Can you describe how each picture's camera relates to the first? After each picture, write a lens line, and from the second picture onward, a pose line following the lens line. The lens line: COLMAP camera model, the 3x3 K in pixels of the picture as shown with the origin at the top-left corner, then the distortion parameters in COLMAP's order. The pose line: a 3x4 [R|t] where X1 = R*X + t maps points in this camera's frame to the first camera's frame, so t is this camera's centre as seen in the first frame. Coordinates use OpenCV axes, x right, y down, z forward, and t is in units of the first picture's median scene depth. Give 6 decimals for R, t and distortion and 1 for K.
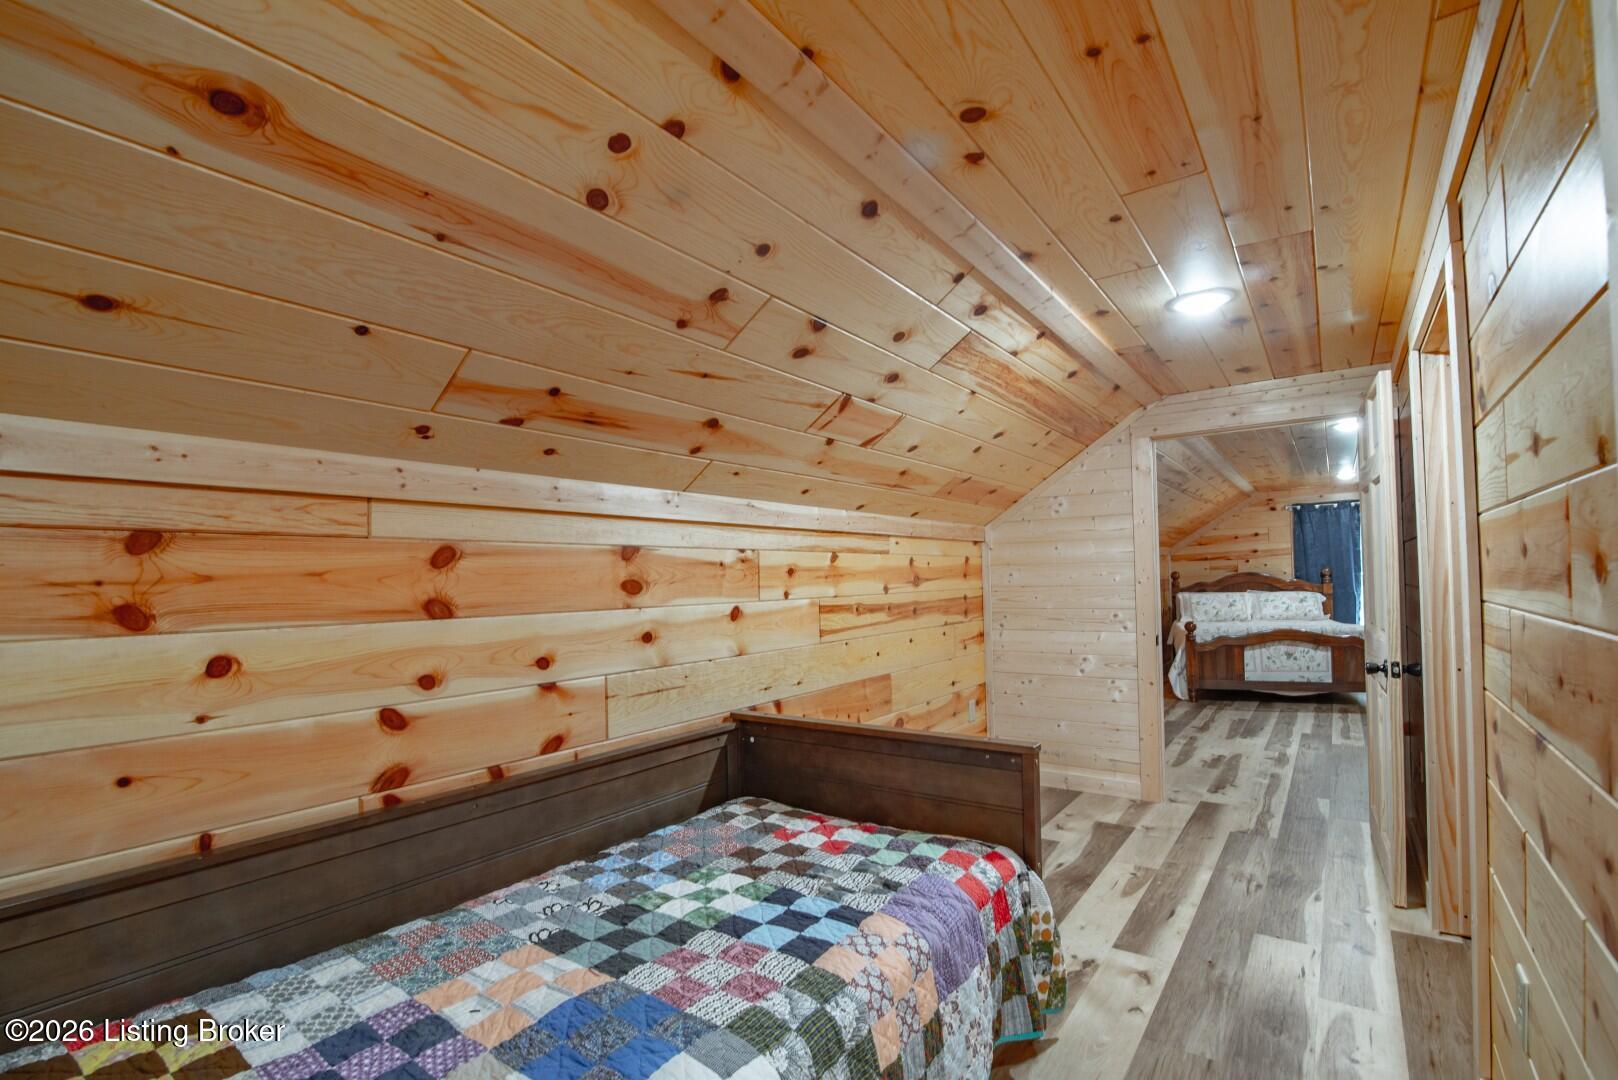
lens RADIAL K [[750.2, 0, 793.5], [0, 750.2, 571.4], [0, 0, 1]] dist [-0.018883, -0.000350]
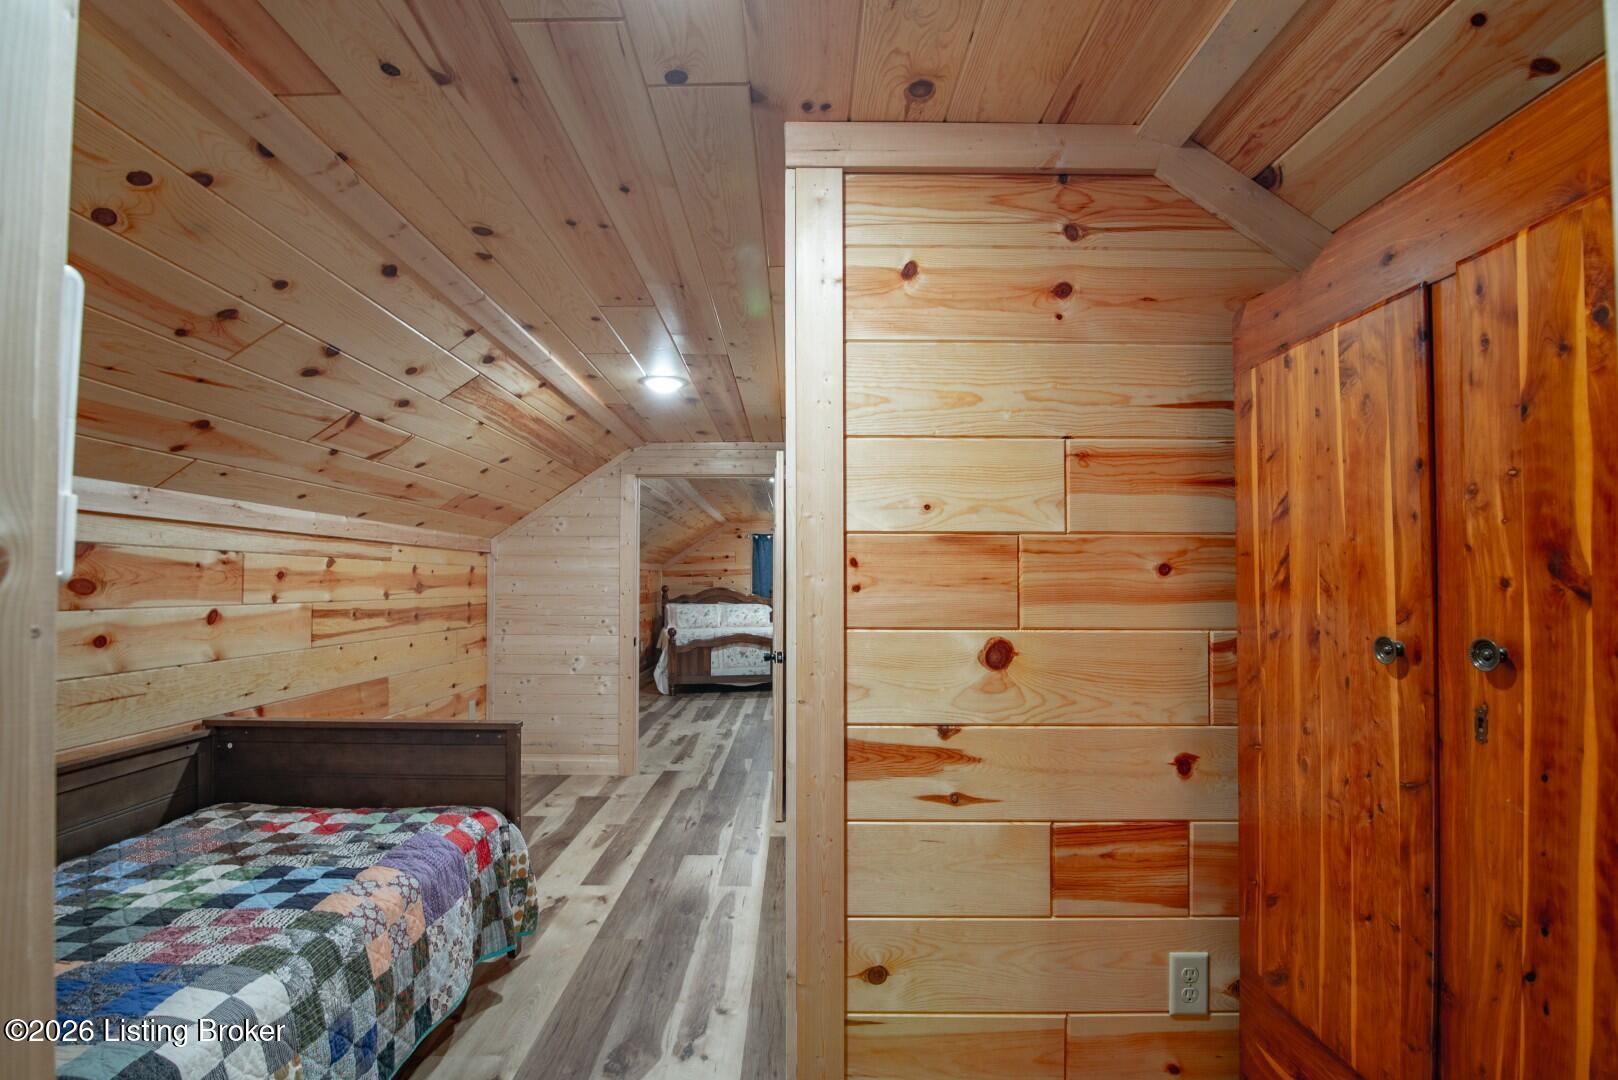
lens RADIAL K [[750.2, 0, 793.5], [0, 750.2, 571.4], [0, 0, 1]] dist [-0.018883, -0.000350]
pose [[0.810058, 0.037662, 0.585138, -0.035449], [-0.030093, 0.999290, -0.022658, -0.003411], [-0.585576, 0.000746, 0.810617, -0.227430]]
